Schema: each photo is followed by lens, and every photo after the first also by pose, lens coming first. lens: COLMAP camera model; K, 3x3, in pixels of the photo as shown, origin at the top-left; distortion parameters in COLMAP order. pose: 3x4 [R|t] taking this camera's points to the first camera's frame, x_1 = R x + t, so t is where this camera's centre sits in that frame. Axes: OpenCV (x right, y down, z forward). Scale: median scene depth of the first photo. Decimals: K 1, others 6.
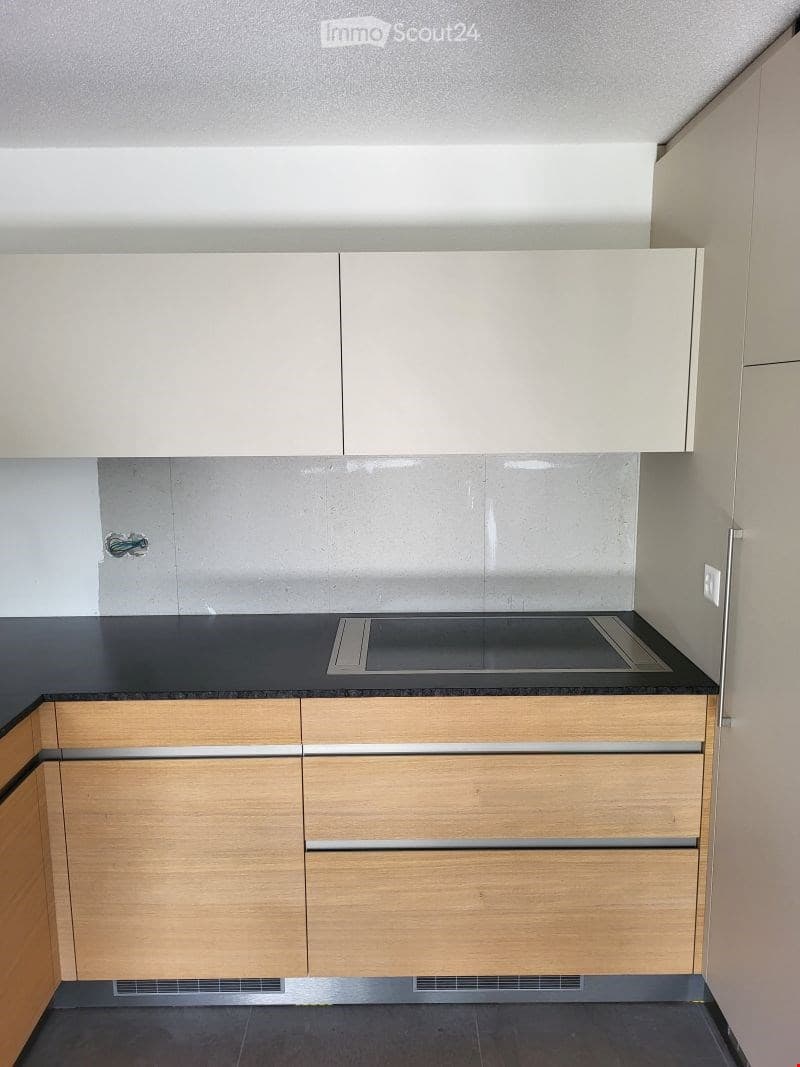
lens RADIAL K [[799.3, 0, 397.0], [0, 799.3, 539.5], [0, 0, 1]] dist [0.036931, -0.027322]
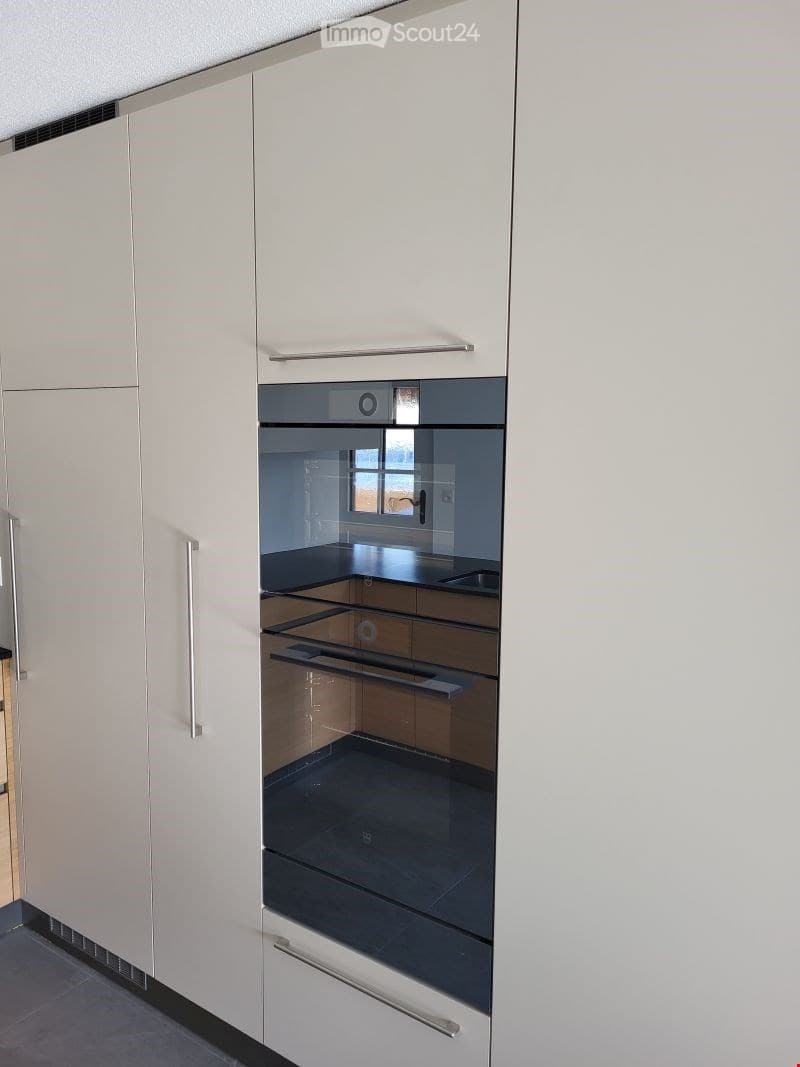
lens RADIAL K [[799.3, 0, 398.5], [0, 799.3, 537.7], [0, 0, 1]] dist [0.036931, -0.027322]
pose [[0.567009, -0.094768, 0.818242, -0.207742], [0.122274, 0.992038, 0.030166, 0.039126], [-0.814586, 0.082946, 0.574082, -0.162989]]
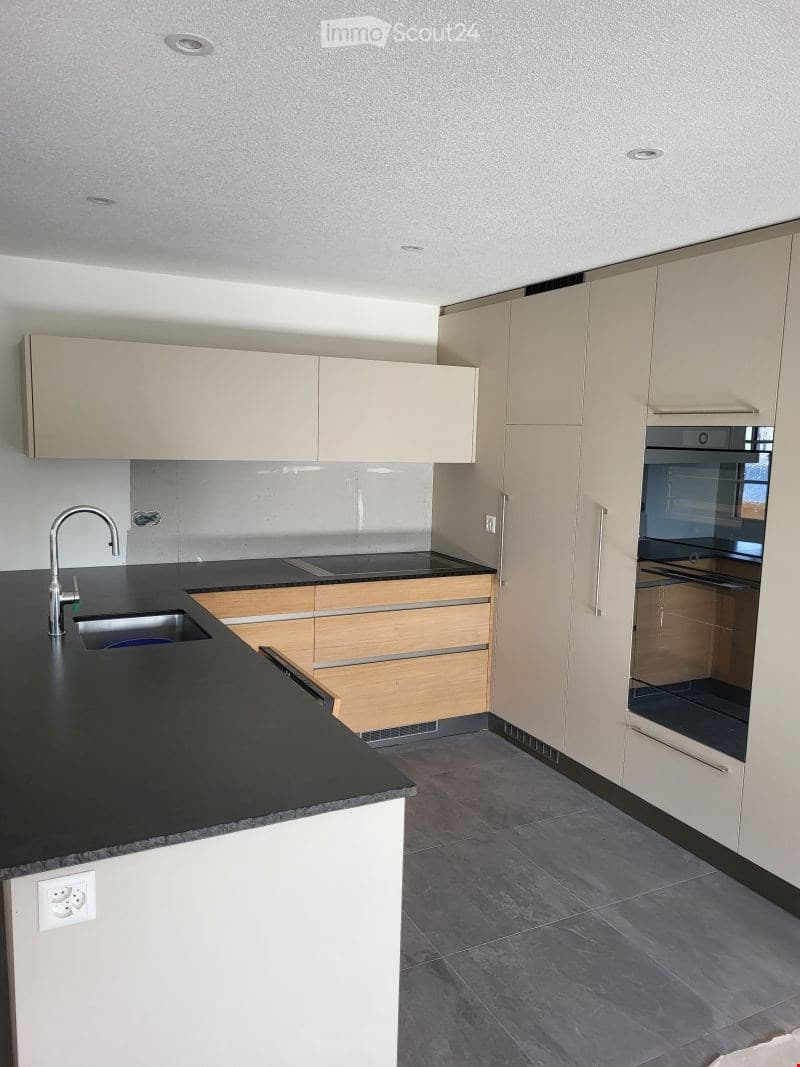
lens RADIAL K [[799.3, 0, 399.5], [0, 799.3, 536.1], [0, 0, 1]] dist [0.036931, -0.027322]
pose [[0.889800, -0.023125, 0.455765, -0.689995], [0.040432, 0.998783, -0.028259, 0.118995], [-0.454557, 0.043572, 0.889651, -0.686675]]
